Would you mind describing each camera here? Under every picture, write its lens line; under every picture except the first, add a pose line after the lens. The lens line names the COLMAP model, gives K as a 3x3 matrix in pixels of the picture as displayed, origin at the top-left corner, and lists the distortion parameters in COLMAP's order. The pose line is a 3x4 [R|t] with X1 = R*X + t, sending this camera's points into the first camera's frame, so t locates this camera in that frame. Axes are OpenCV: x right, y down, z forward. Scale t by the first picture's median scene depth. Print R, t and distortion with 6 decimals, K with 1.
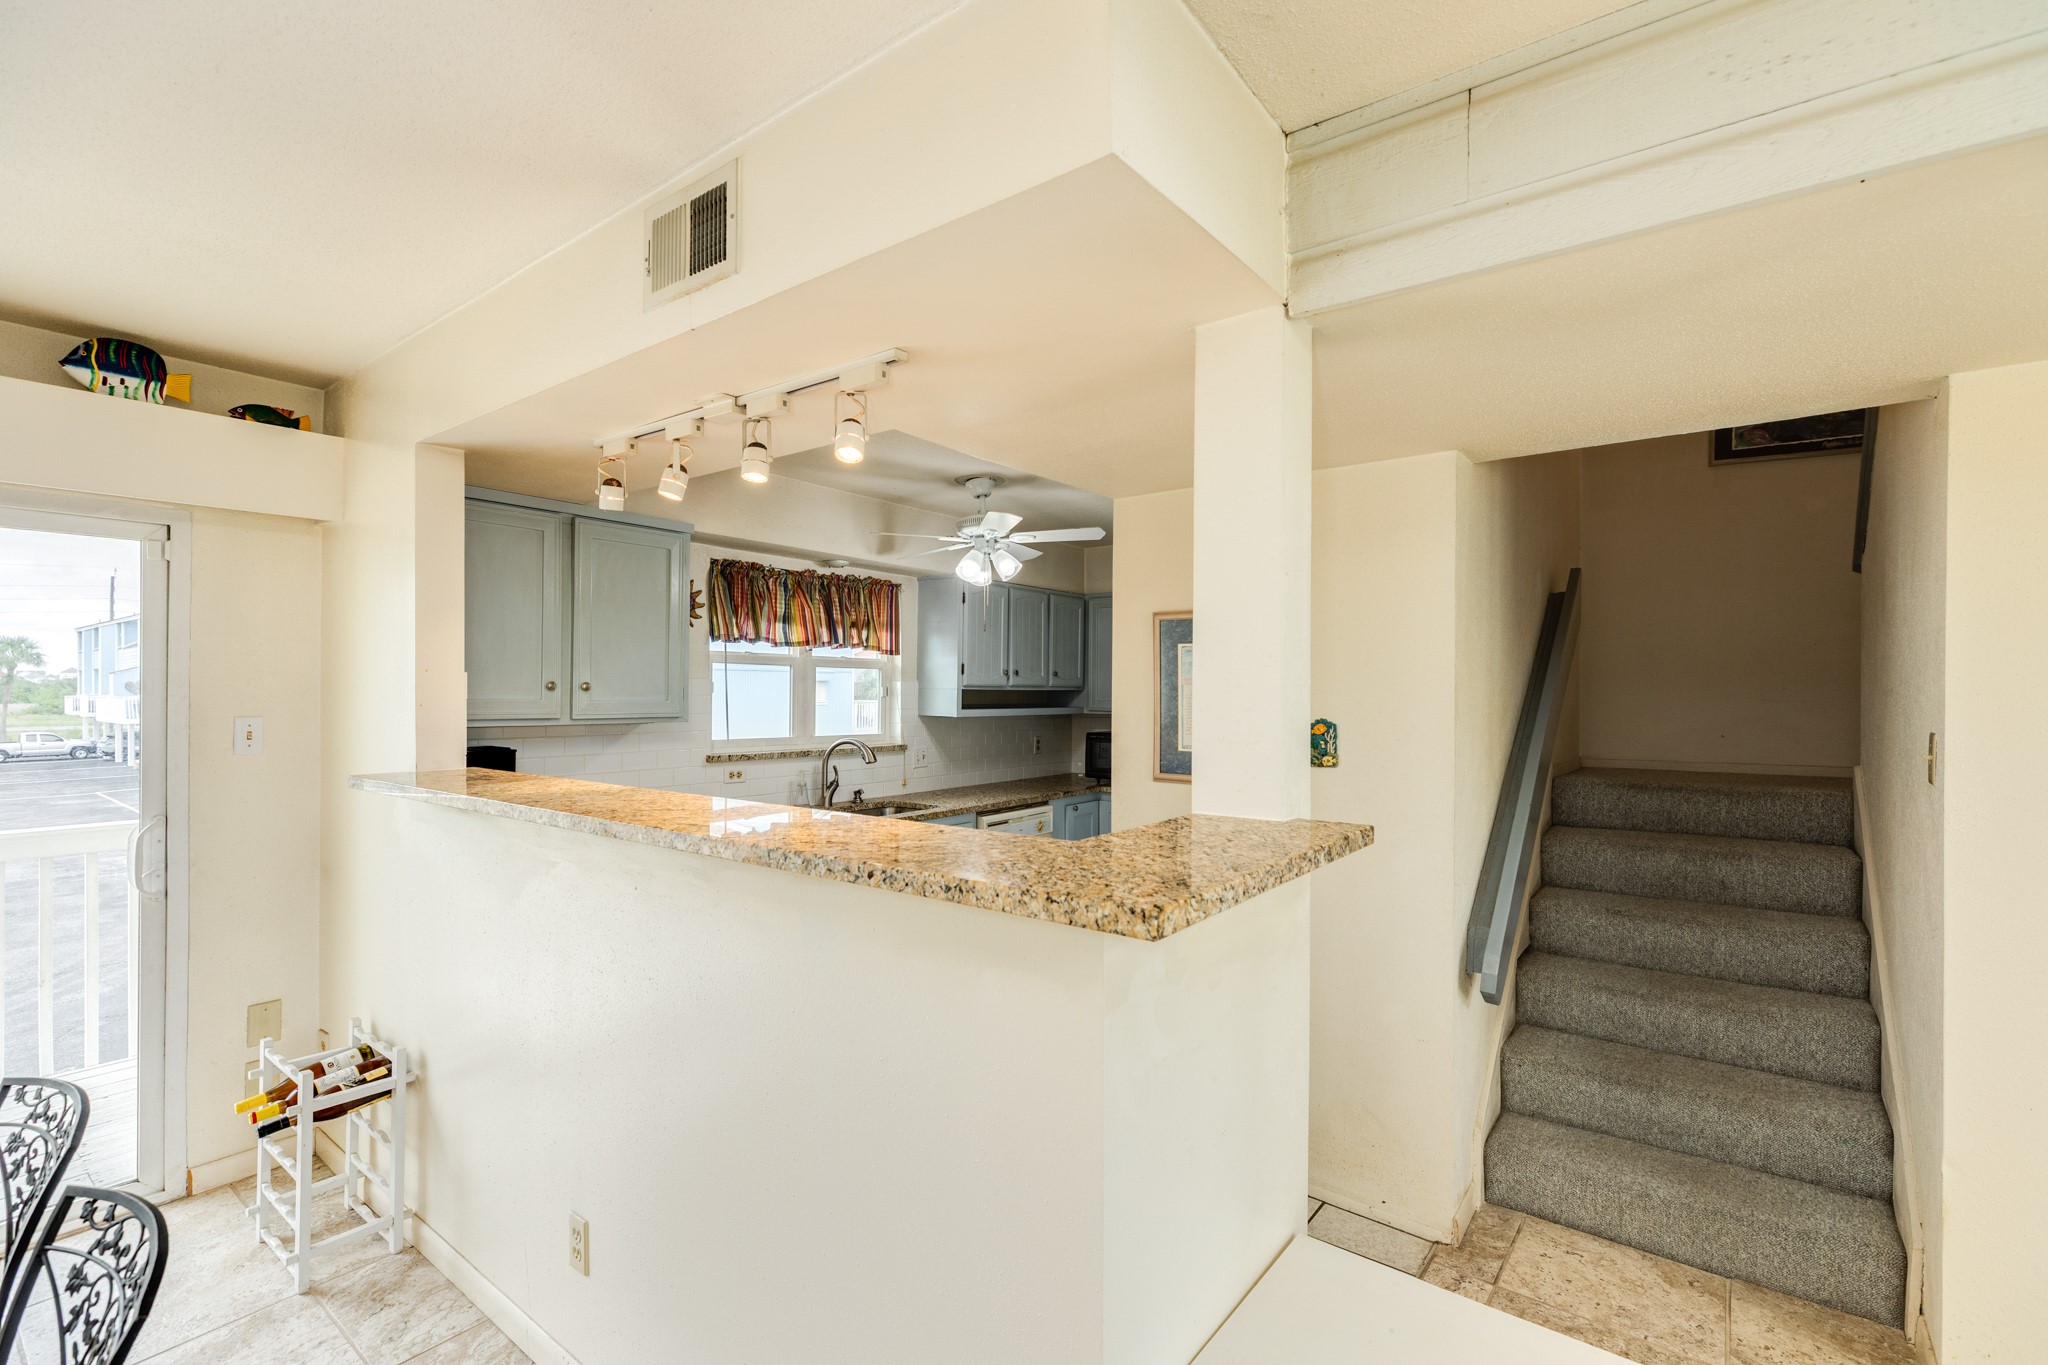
lens RADIAL K [[910.5, 0, 1022.4], [0, 910.5, 690.3], [0, 0, 1]] dist [0.006008, -0.000888]
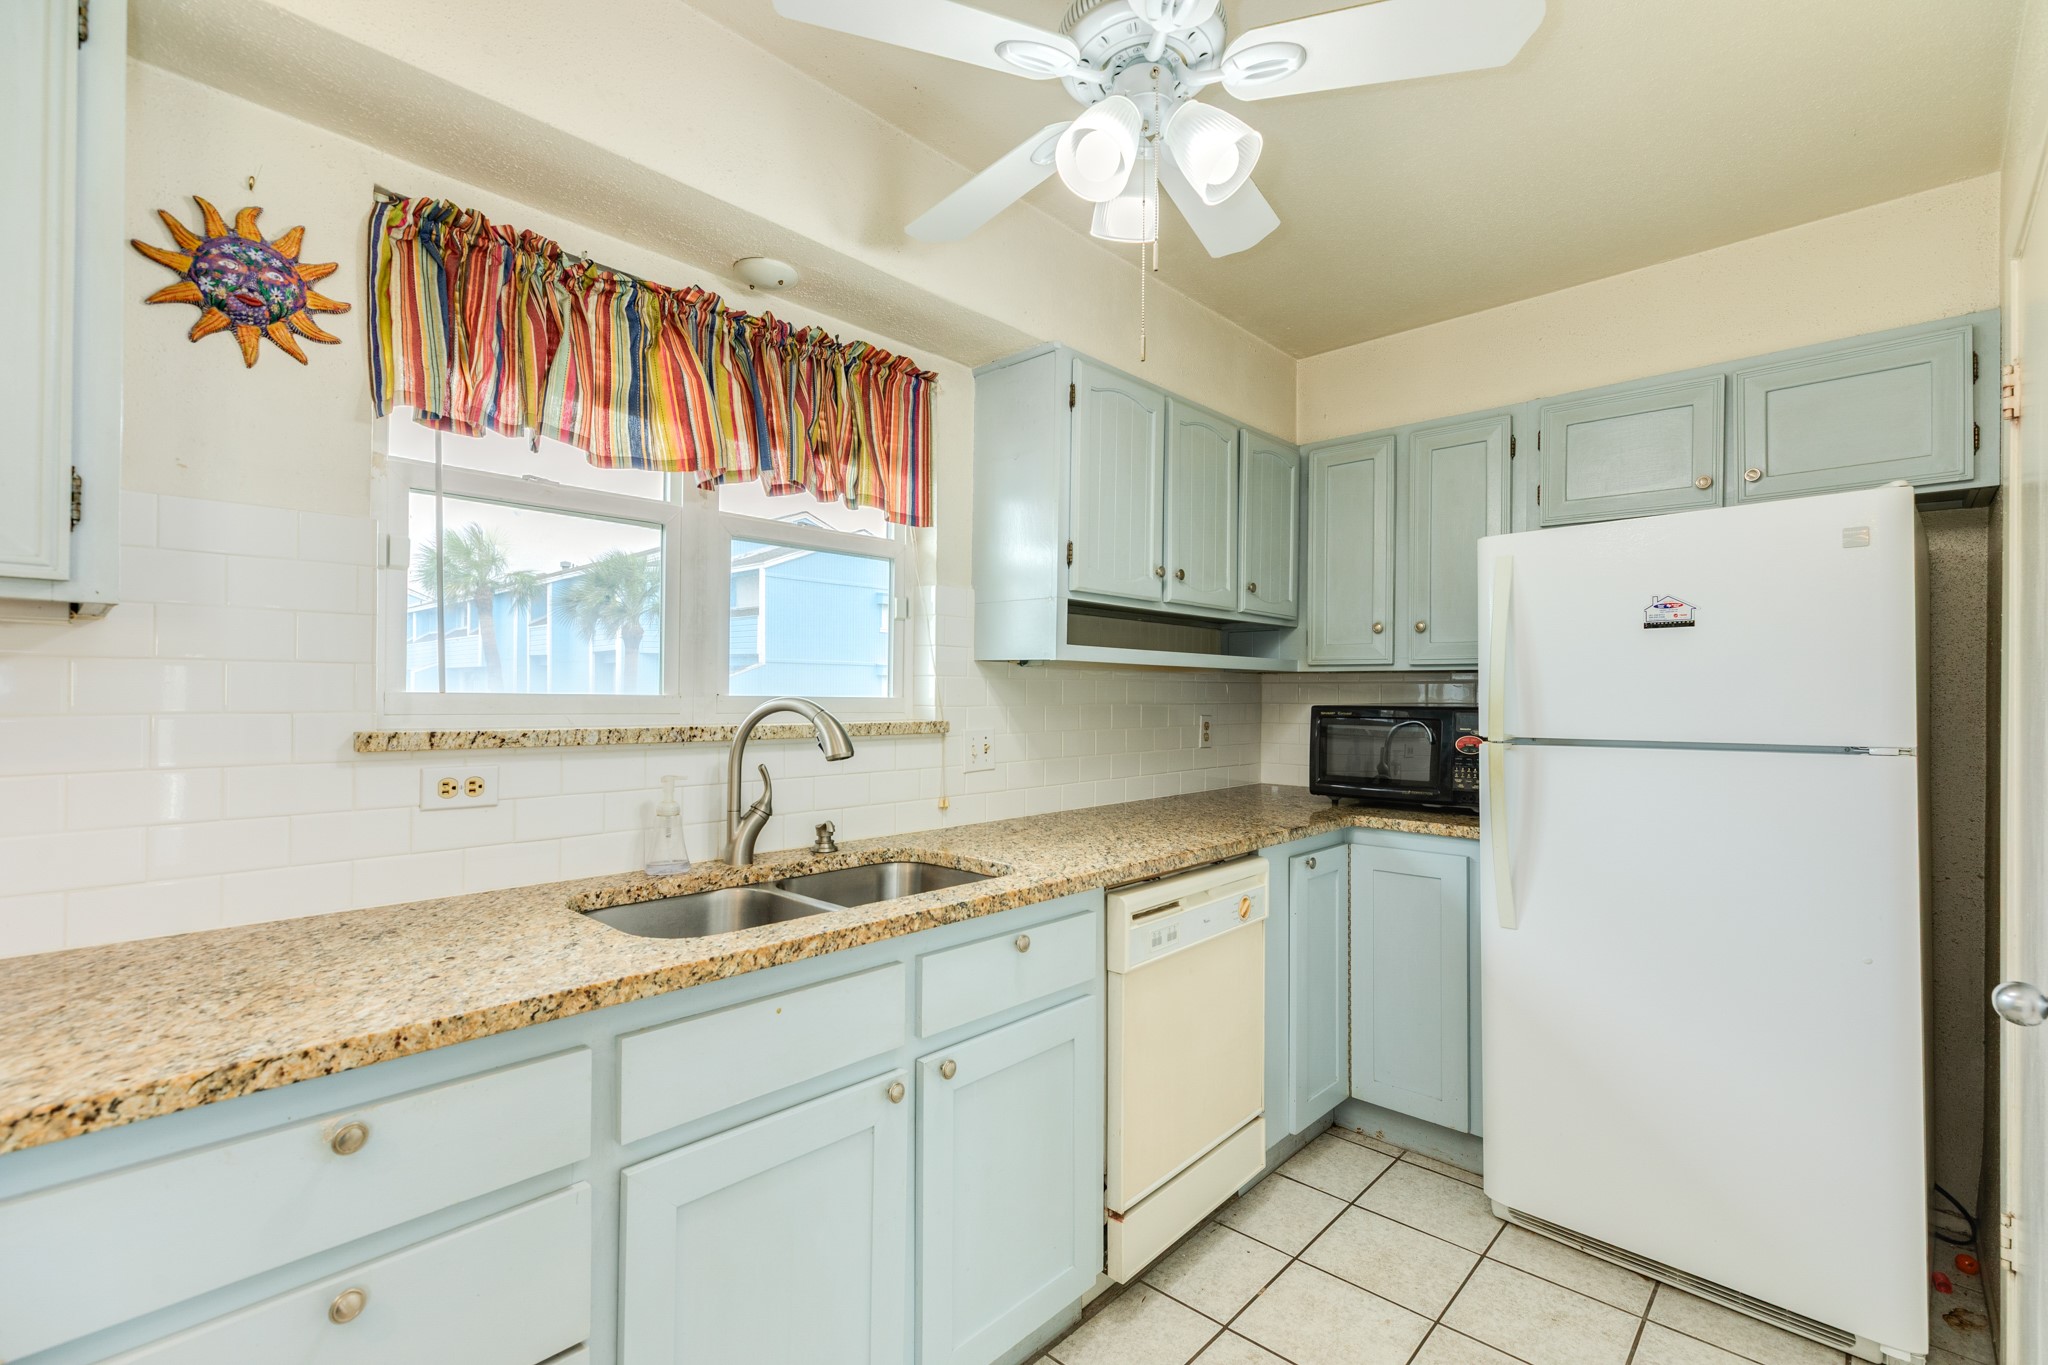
lens RADIAL K [[910.5, 0, 1022.4], [0, 910.5, 690.3], [0, 0, 1]] dist [0.006008, -0.000888]
pose [[0.994457, 0.002503, -0.105118, -0.046609], [-0.002566, 0.999997, -0.000460, 0.050075], [0.105117, 0.000728, 0.994460, 0.620972]]
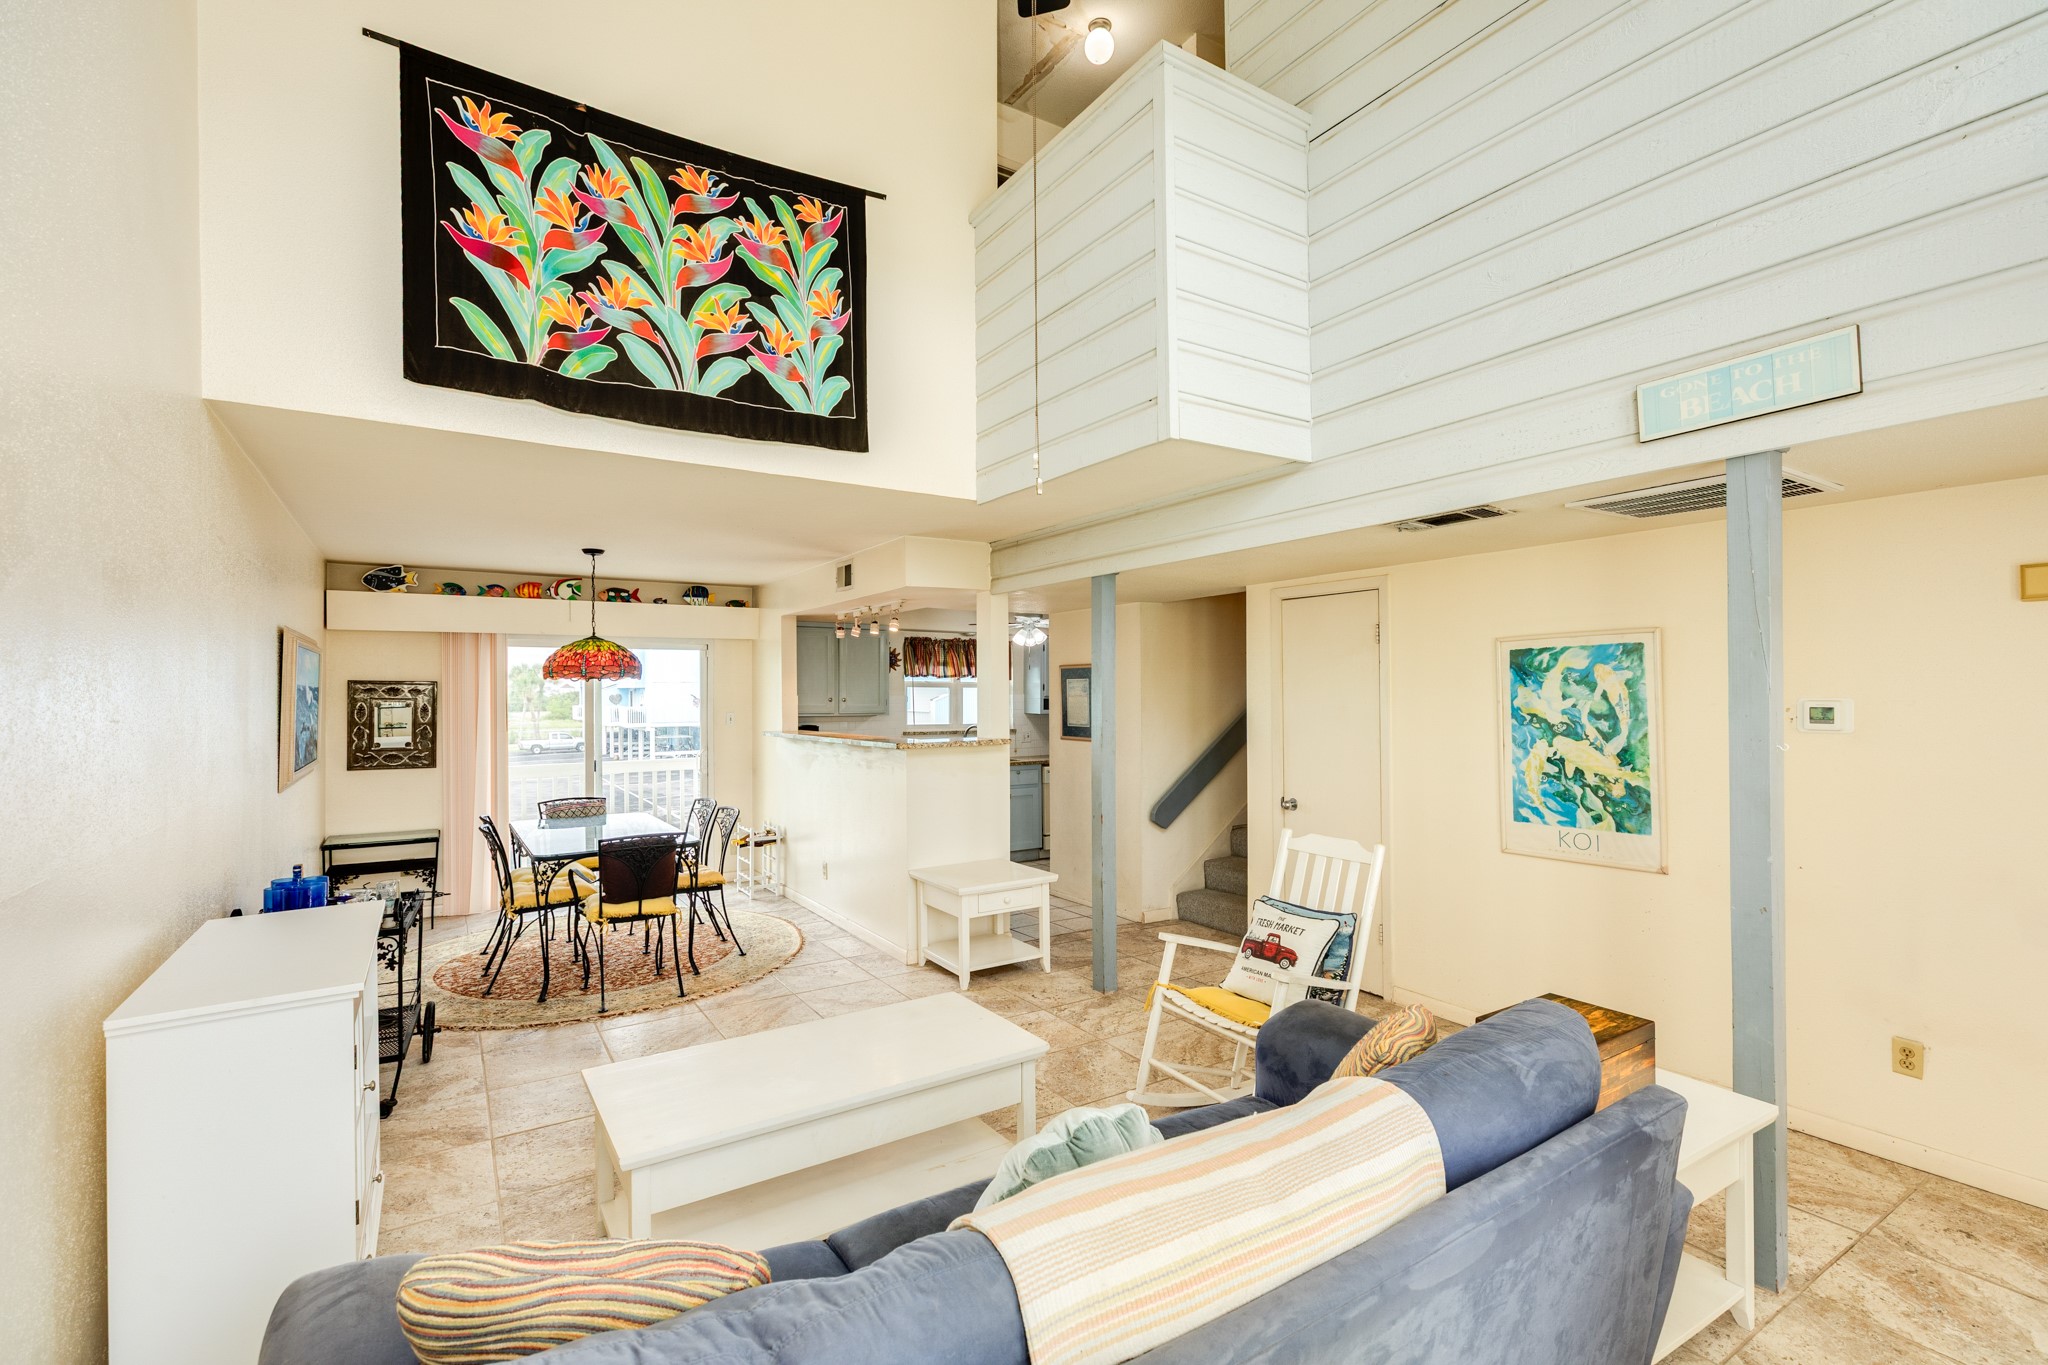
lens RADIAL K [[910.5, 0, 1022.4], [0, 910.5, 690.3], [0, 0, 1]] dist [0.006008, -0.000888]
pose [[0.942947, -0.012230, -0.332718, 0.559549], [0.010247, 0.999918, -0.007715, -0.004310], [0.332785, 0.003866, 0.942995, -0.809834]]
